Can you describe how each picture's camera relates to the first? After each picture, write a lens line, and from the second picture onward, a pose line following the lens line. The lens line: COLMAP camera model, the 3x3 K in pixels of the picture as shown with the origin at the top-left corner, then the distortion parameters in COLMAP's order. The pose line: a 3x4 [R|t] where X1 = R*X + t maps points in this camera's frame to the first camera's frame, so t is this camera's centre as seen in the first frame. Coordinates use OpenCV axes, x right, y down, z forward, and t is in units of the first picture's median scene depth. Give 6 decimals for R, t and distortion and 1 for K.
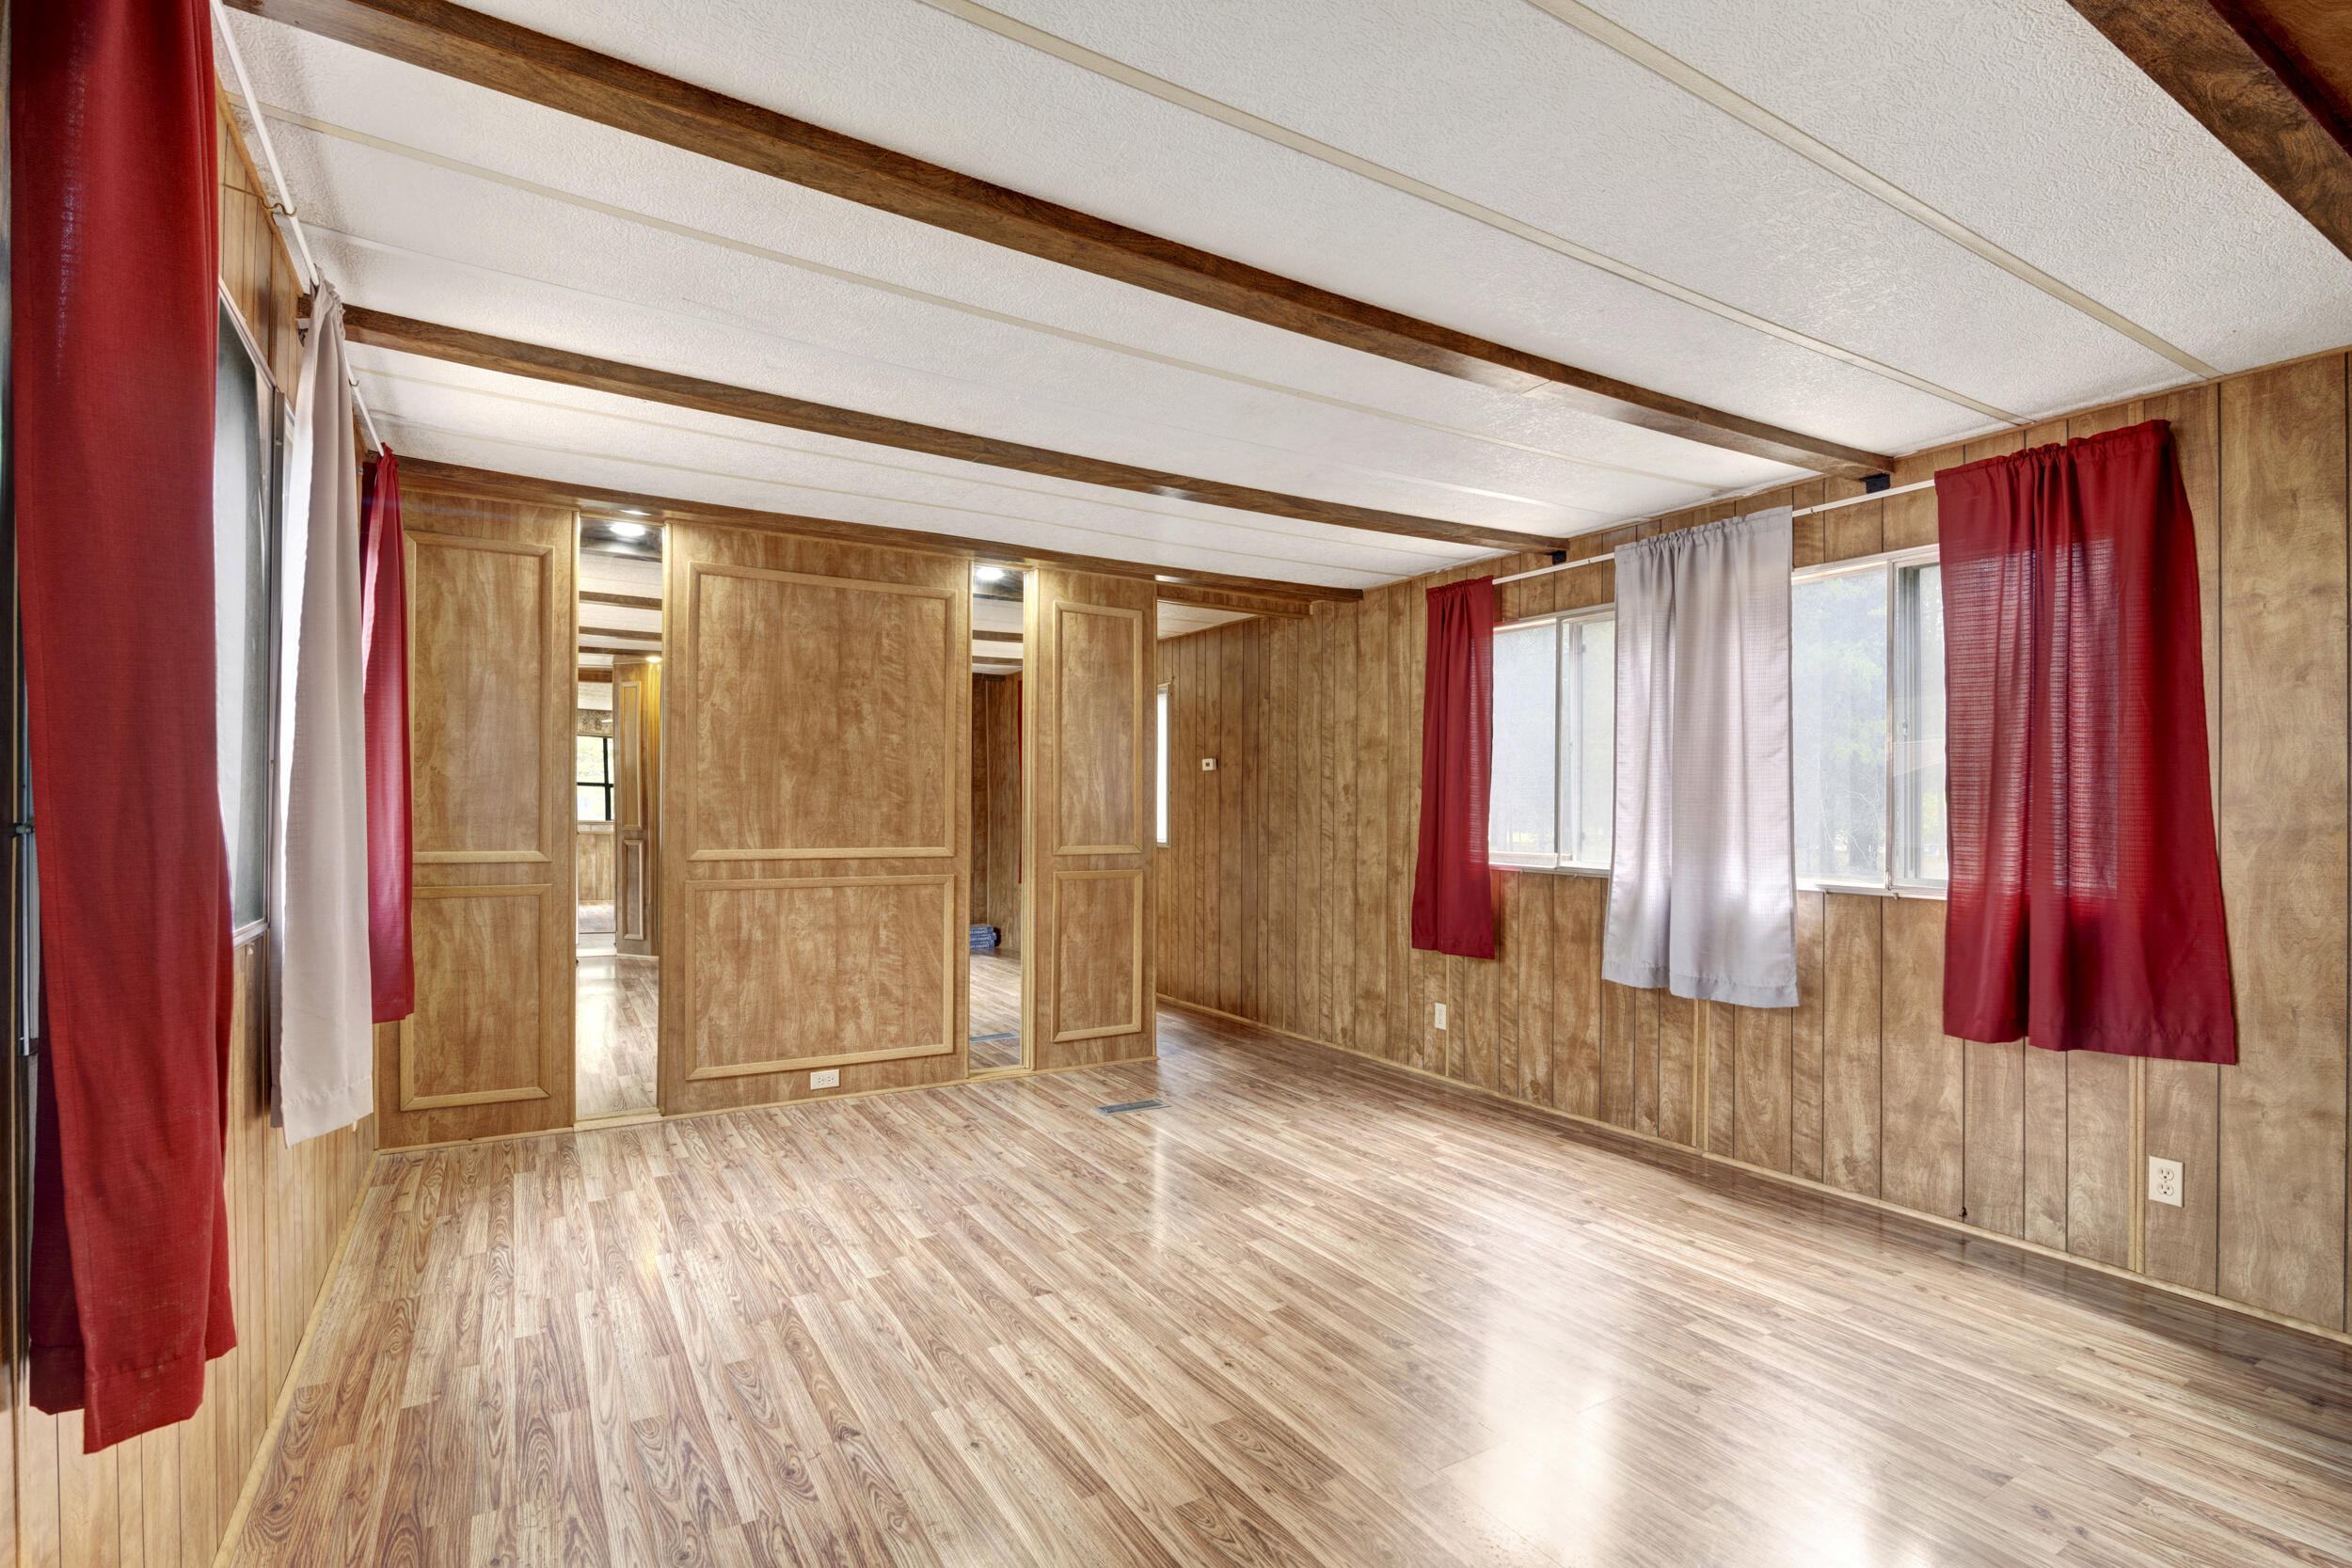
lens RADIAL K [[1107.5, 0, 1188.9], [0, 1107.5, 810.6], [0, 0, 1]] dist [-0.002817, -0.000550]
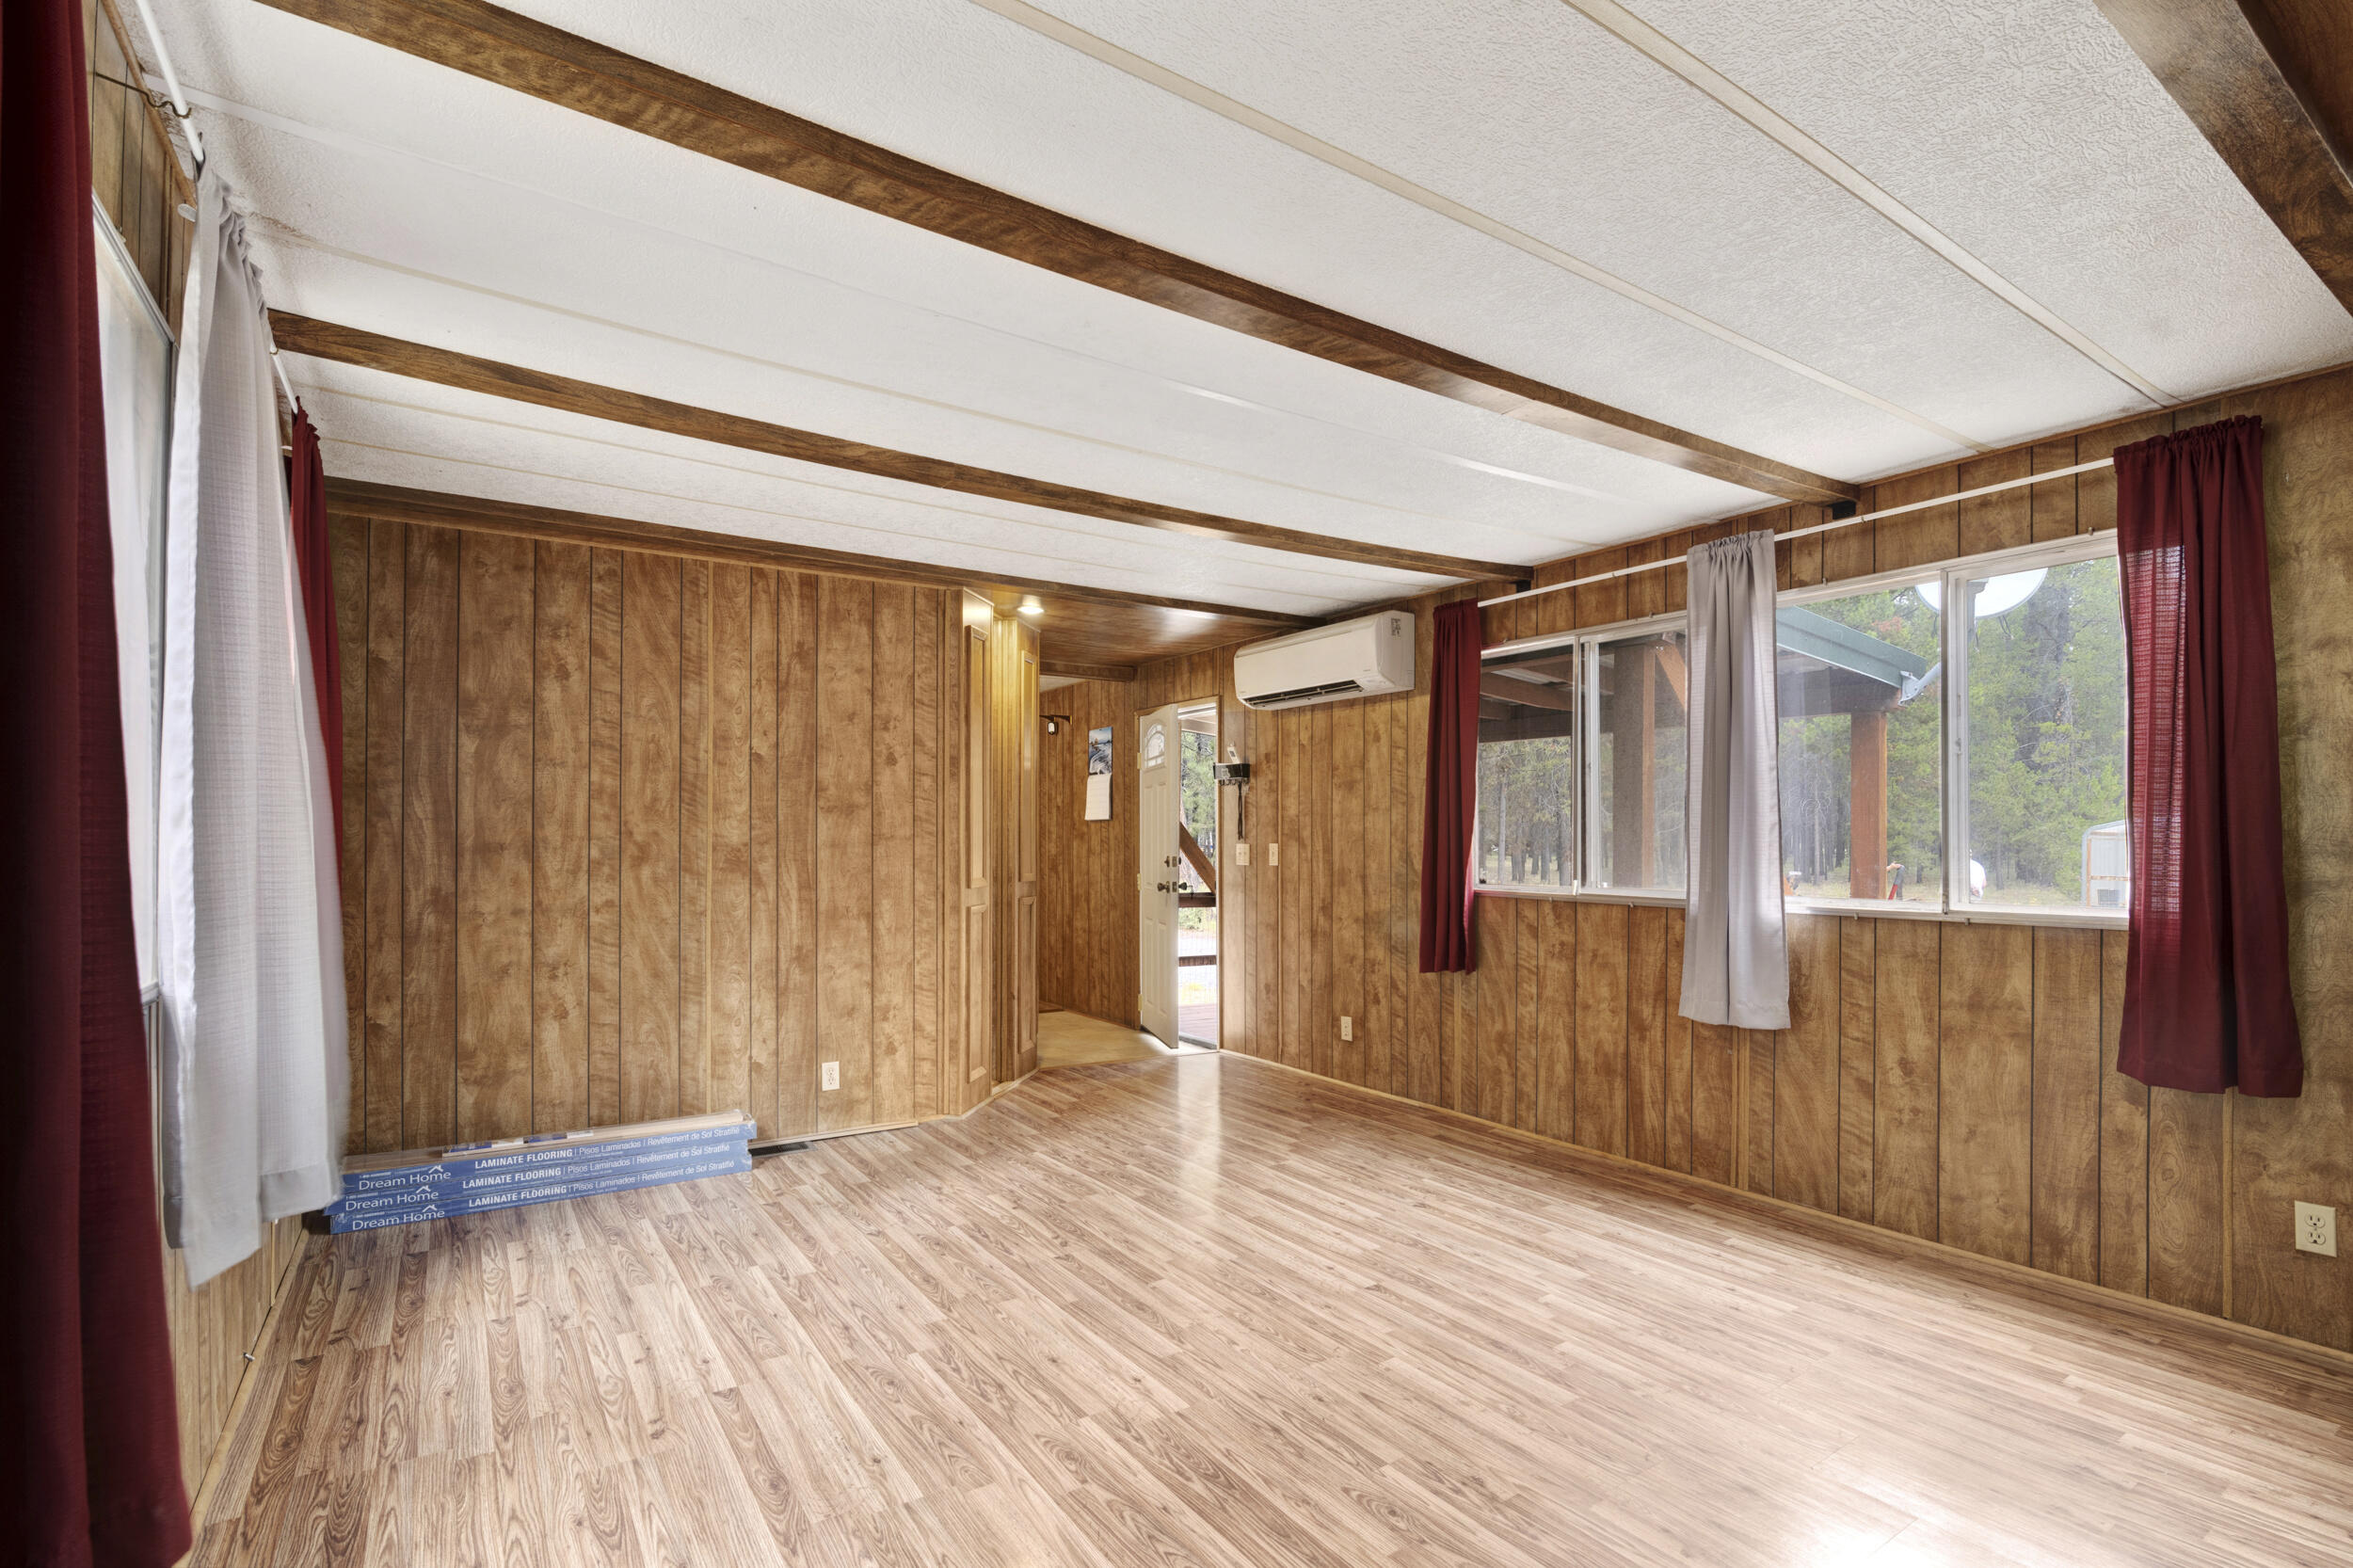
lens RADIAL K [[1108.1, 0, 1189.4], [0, 1108.1, 810.6], [0, 0, 1]] dist [-0.002817, -0.000550]
pose [[-0.998919, -0.007554, -0.045875, 0.095710], [-0.006376, 0.999647, -0.025778, 0.000578], [0.046053, -0.025458, -0.998615, 2.008425]]
